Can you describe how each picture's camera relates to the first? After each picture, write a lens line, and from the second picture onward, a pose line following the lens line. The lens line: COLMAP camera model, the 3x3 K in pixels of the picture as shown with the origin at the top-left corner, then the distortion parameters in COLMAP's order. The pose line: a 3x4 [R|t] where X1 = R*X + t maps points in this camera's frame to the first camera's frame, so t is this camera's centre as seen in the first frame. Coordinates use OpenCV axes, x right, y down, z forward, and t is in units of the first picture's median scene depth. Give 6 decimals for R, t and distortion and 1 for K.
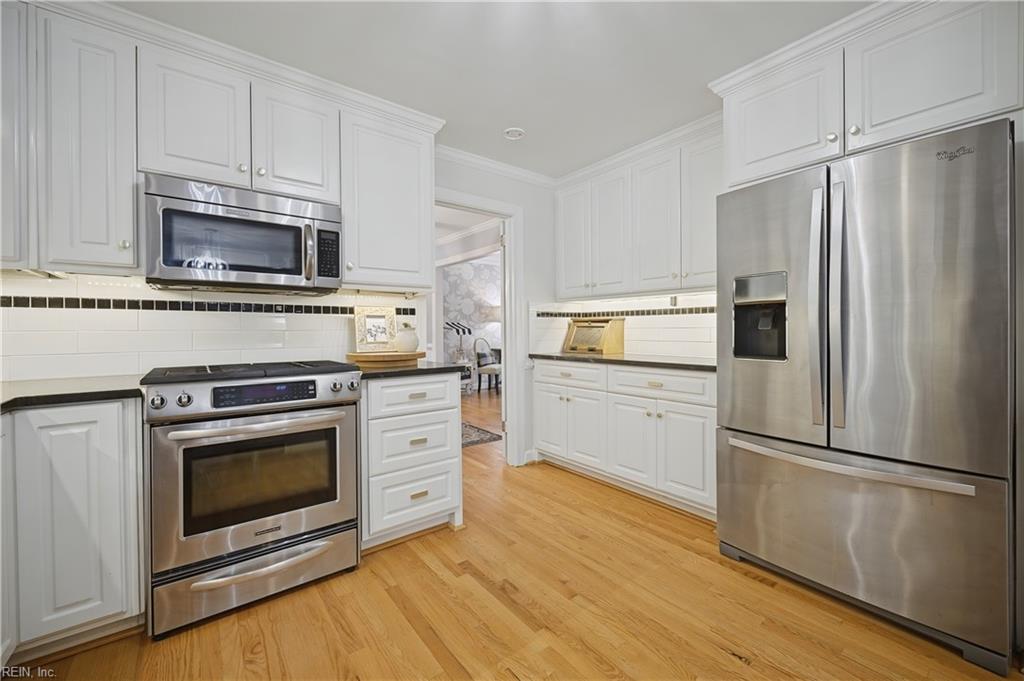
lens RADIAL K [[406.0, 0, 510.1], [0, 406.0, 331.3], [0, 0, 1]] dist [-0.000728, -0.001217]
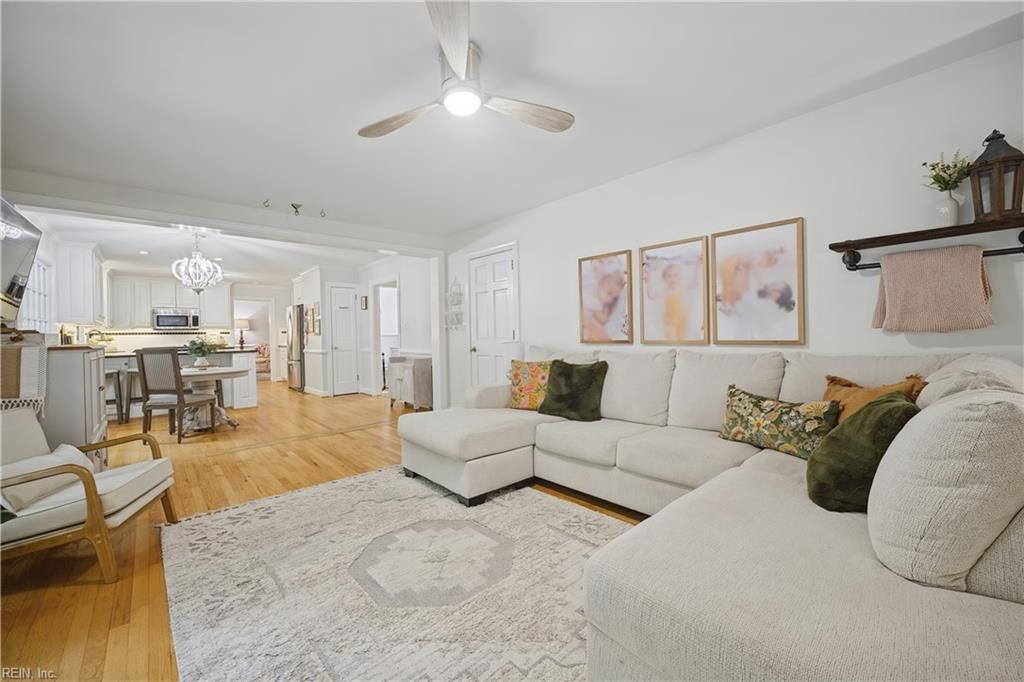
lens RADIAL K [[406.0, 0, 507.4], [0, 406.0, 335.5], [0, 0, 1]] dist [-0.000728, -0.001217]
pose [[0.997996, -0.010068, 0.062472, 2.806279], [0.010007, 0.999949, 0.001296, -0.009244], [-0.062482, -0.000668, 0.998046, -3.796731]]
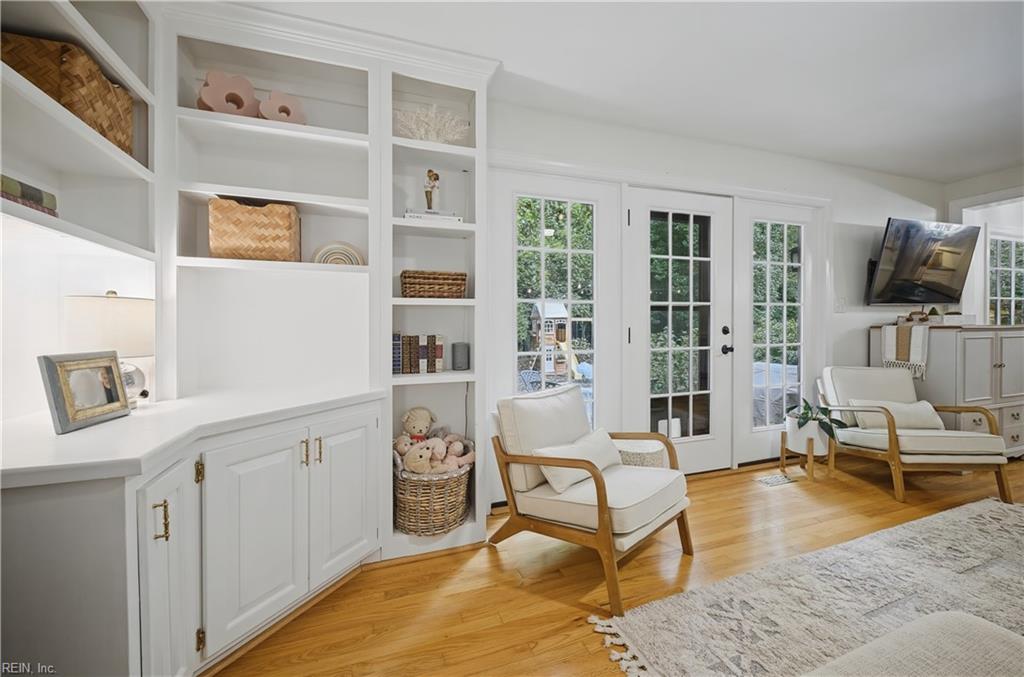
lens RADIAL K [[406.0, 0, 510.5], [0, 406.0, 328.1], [0, 0, 1]] dist [-0.000728, -0.001217]
pose [[-0.310315, 0.017299, -0.950476, 3.544420], [0.007166, 0.999849, 0.015858, -0.018065], [0.950607, -0.001890, -0.310392, -3.564533]]
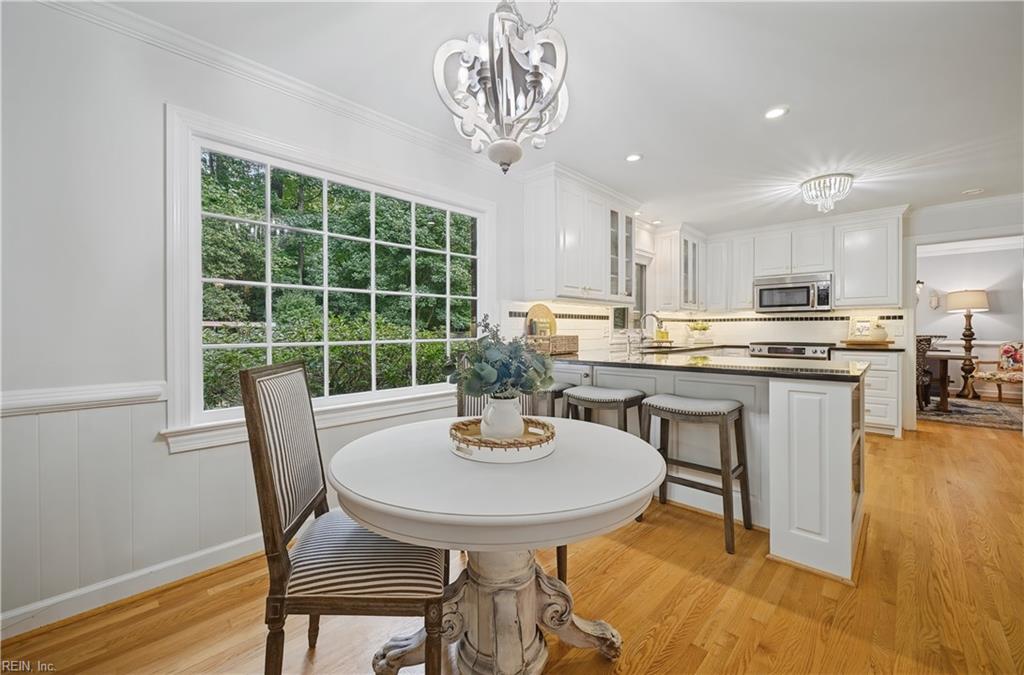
lens RADIAL K [[406.0, 0, 501.9], [0, 406.0, 331.2], [0, 0, 1]] dist [-0.000728, -0.001217]
pose [[0.131082, 0.011660, -0.991303, 1.712304], [-0.001532, 0.999932, 0.011558, -0.013239], [0.991370, 0.000003, 0.131091, -1.181855]]
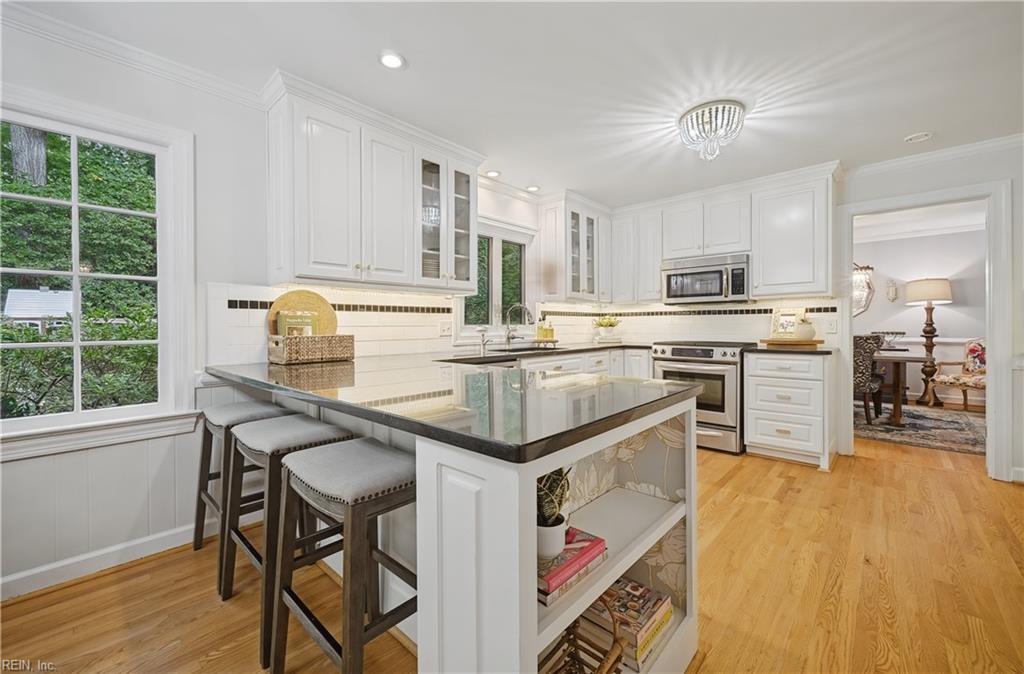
lens RADIAL K [[406.0, 0, 502.4], [0, 406.0, 327.4], [0, 0, 1]] dist [-0.000728, -0.001217]
pose [[0.154793, 0.010559, -0.987891, 1.249101], [0.001218, 0.999940, 0.010879, -0.010445], [0.987946, -0.002888, 0.154771, -0.321204]]
